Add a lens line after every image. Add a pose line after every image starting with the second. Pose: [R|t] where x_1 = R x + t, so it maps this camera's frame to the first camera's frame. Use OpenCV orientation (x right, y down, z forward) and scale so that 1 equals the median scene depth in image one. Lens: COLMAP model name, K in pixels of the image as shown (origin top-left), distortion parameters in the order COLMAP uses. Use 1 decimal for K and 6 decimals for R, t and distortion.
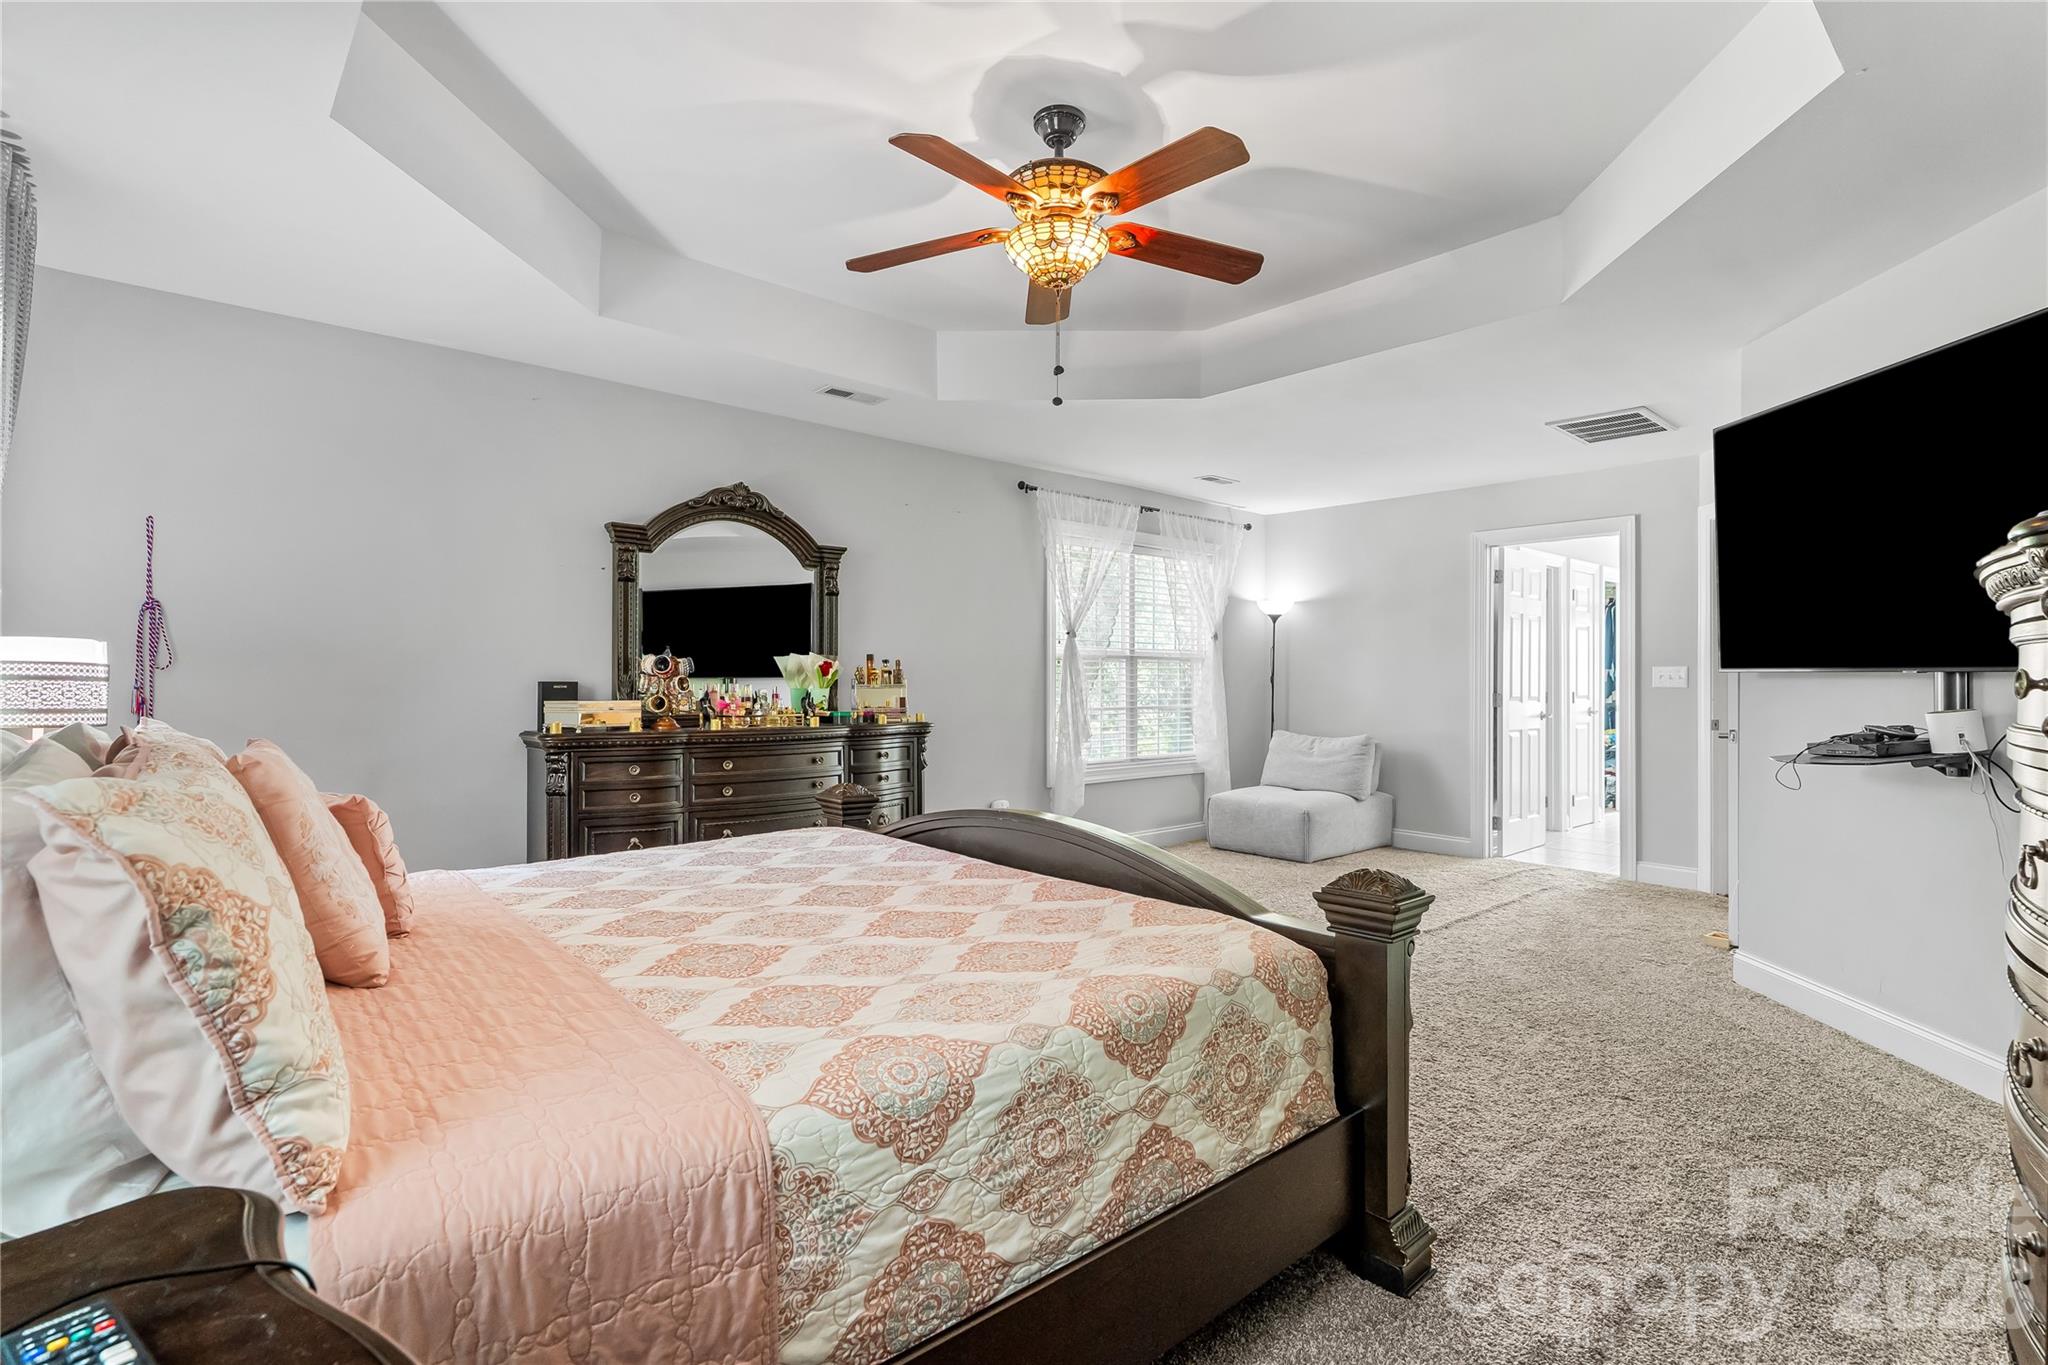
lens RADIAL K [[960.3, 0, 1030.8], [0, 960.3, 680.0], [0, 0, 1]] dist [0.002223, 0.000378]
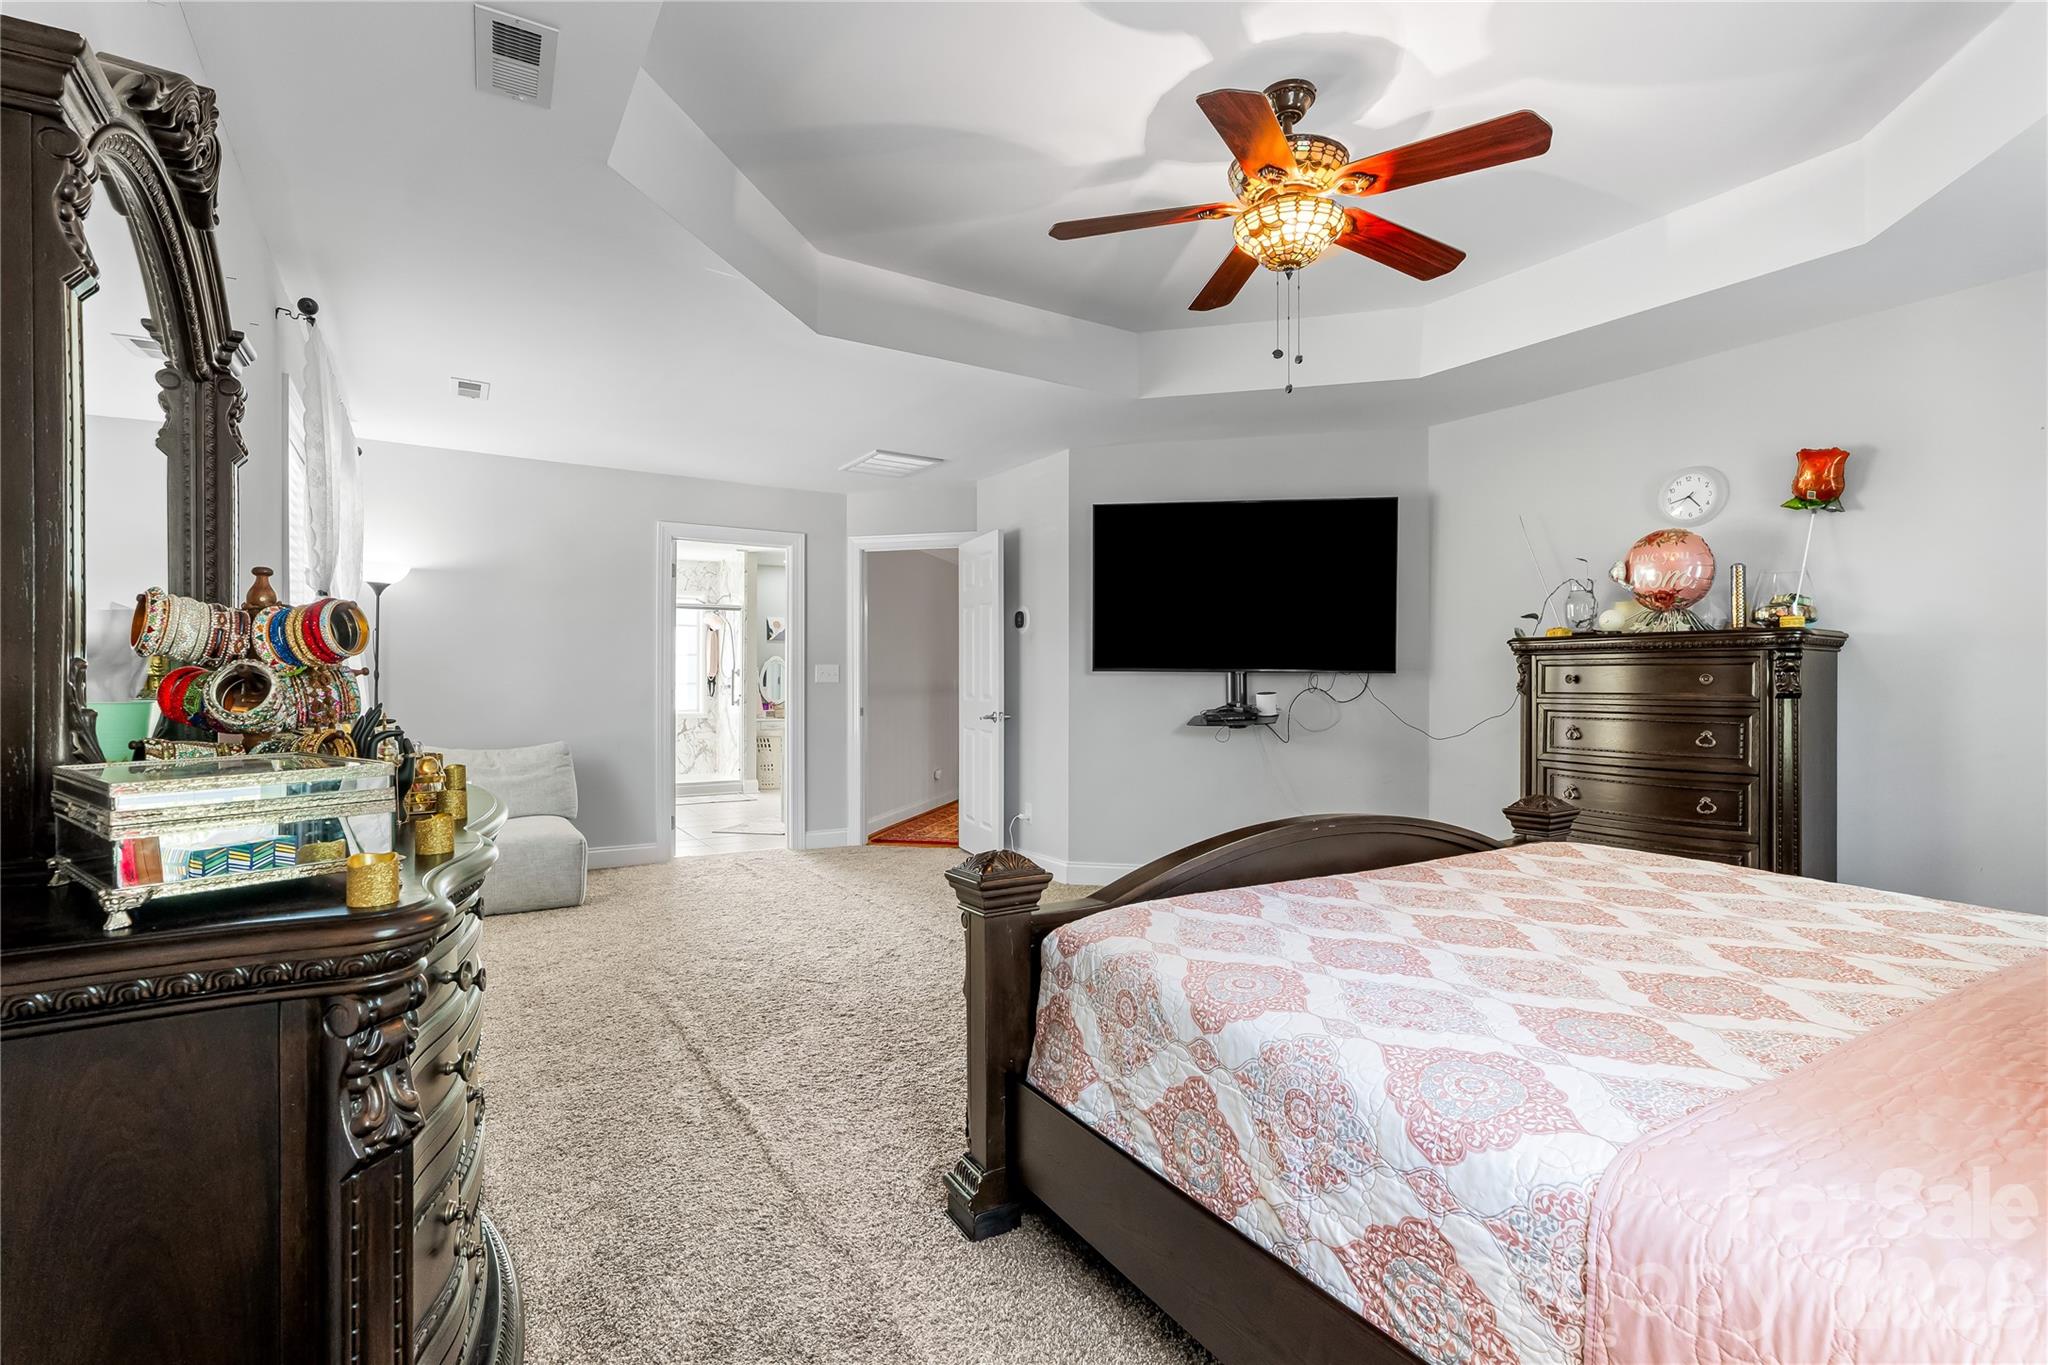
lens RADIAL K [[960.3, 0, 1030.8], [0, 960.3, 680.0], [0, 0, 1]] dist [0.002223, 0.000378]
pose [[0.165511, -0.002039, 0.986206, -0.793335], [-0.001009, 0.999997, 0.002237, 0.002458], [-0.986207, -0.001365, 0.165509, 0.898508]]
